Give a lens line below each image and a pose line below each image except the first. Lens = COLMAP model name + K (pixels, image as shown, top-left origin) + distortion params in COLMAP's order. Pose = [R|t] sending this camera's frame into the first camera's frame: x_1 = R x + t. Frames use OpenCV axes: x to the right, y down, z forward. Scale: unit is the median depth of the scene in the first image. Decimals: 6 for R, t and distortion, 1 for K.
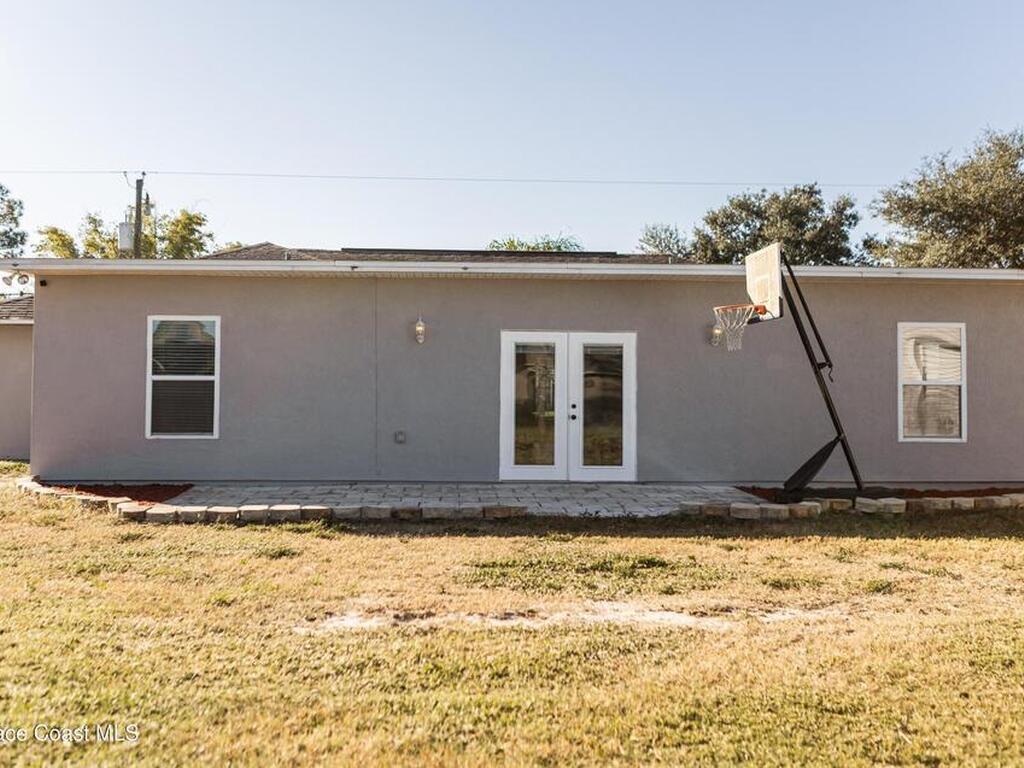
lens RADIAL K [[1052.6, 0, 506.9], [0, 1052.6, 385.6], [0, 0, 1]] dist [0.008736, 0.024640]
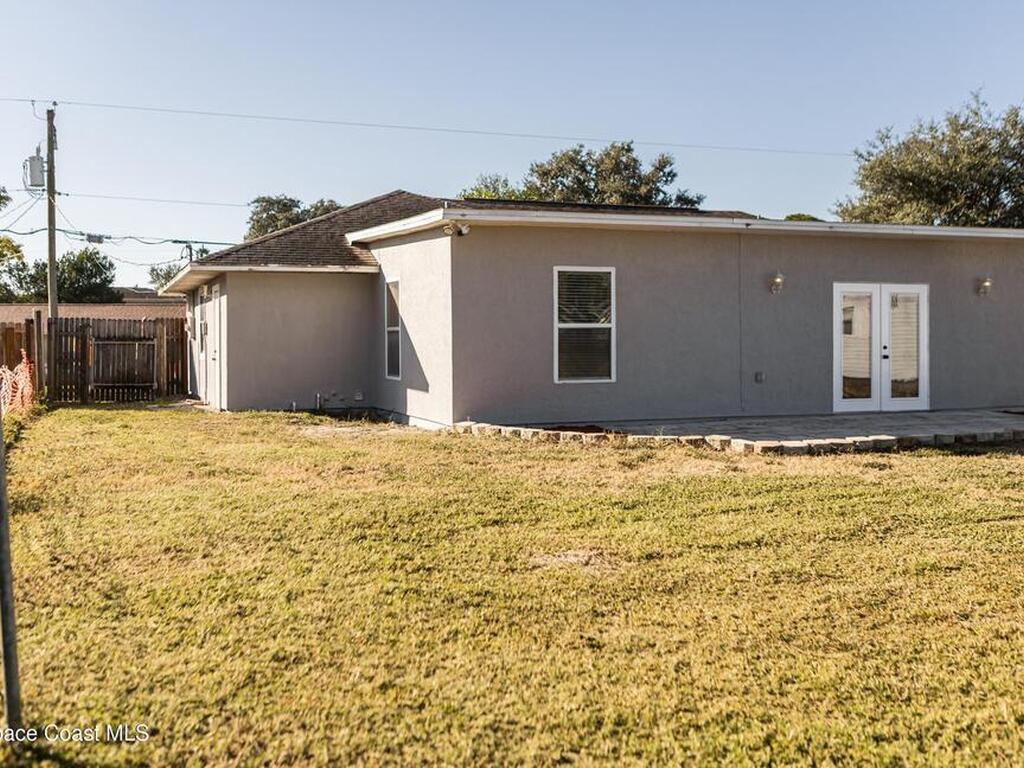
lens RADIAL K [[1022.3, 0, 521.5], [0, 1022.3, 381.8], [0, 0, 1]] dist [0.007611, 0.005186]
pose [[0.959268, -0.022237, 0.281622, -0.647909], [0.007361, 0.998526, 0.053769, -0.006324], [-0.282403, -0.049505, 0.958018, 0.026527]]
